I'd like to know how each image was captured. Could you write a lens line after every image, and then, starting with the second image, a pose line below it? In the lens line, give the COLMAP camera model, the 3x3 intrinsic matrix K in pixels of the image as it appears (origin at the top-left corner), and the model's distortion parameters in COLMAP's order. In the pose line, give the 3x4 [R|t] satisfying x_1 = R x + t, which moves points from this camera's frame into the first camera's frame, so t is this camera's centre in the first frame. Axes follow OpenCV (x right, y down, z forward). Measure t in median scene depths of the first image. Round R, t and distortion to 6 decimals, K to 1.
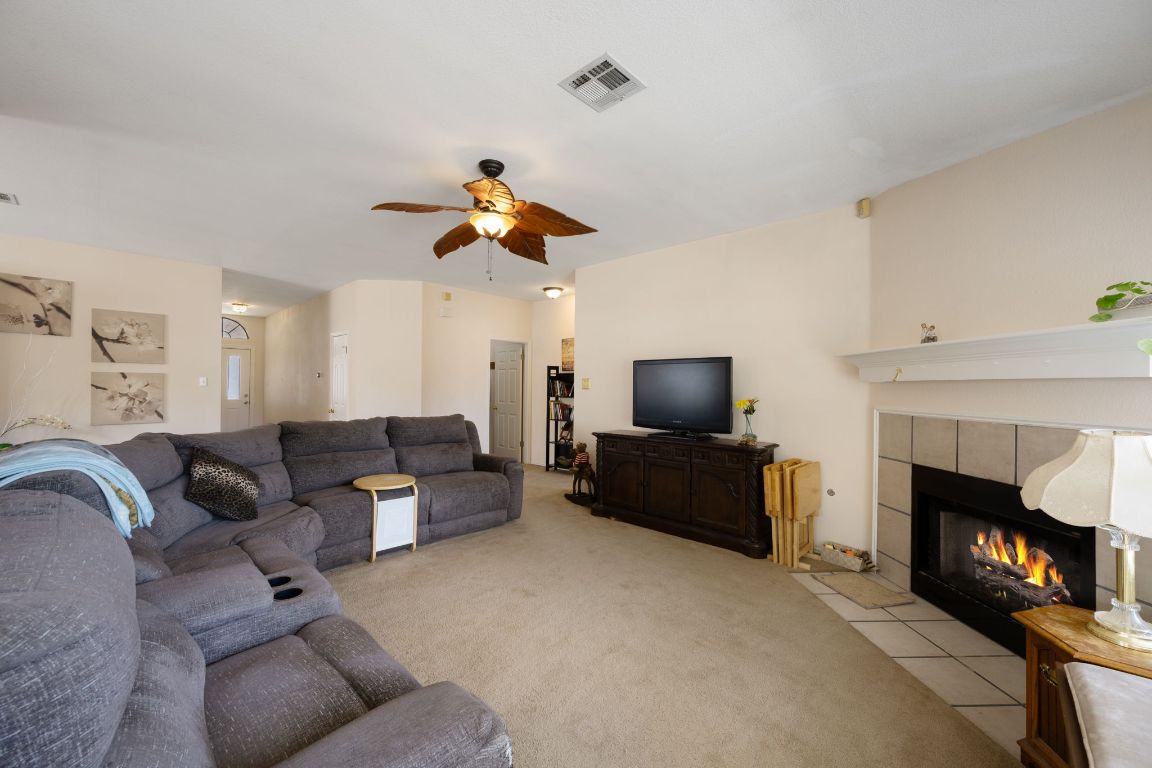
lens RADIAL K [[443.5, 0, 581.1], [0, 443.5, 386.3], [0, 0, 1]] dist [-0.003090, -0.000046]
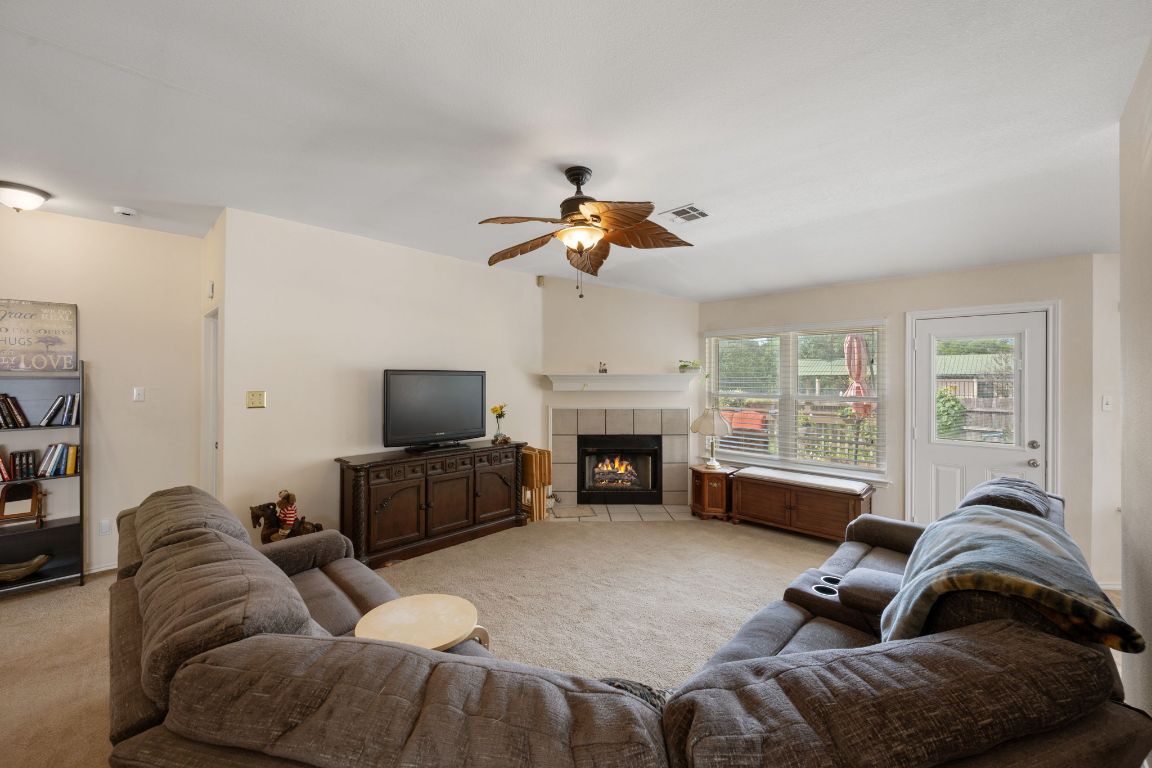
lens RADIAL K [[443.5, 0, 578.0], [0, 443.5, 377.5], [0, 0, 1]] dist [-0.003090, -0.000046]
pose [[0.014406, -0.003656, 0.999890, -0.959844], [-0.004053, 0.999985, 0.003715, -0.063713], [-0.999888, -0.004106, 0.014391, 0.844706]]
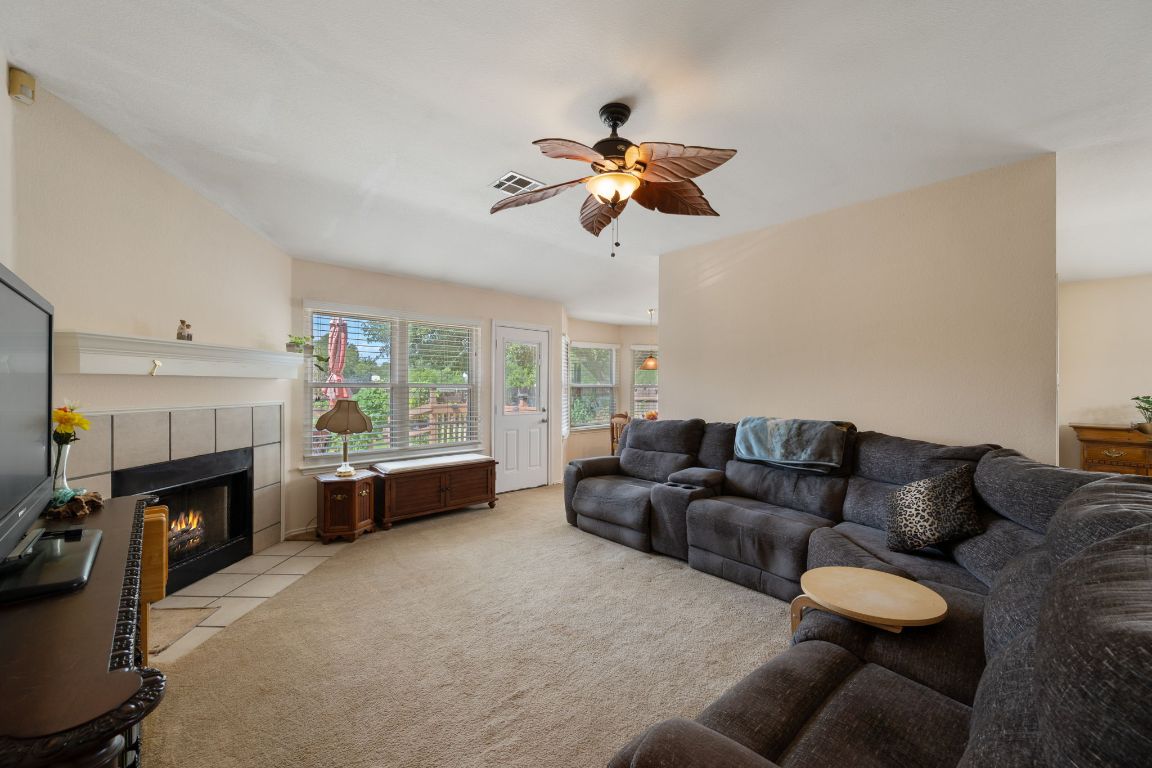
lens RADIAL K [[446.9, 0, 571.3], [0, 446.9, 385.2], [0, 0, 1]] dist [-0.002711, -0.000352]
pose [[-0.995763, -0.007361, 0.091661, -0.176948], [-0.007928, 0.999952, -0.005830, 0.006279], [-0.091613, -0.006532, -0.995773, 1.536248]]
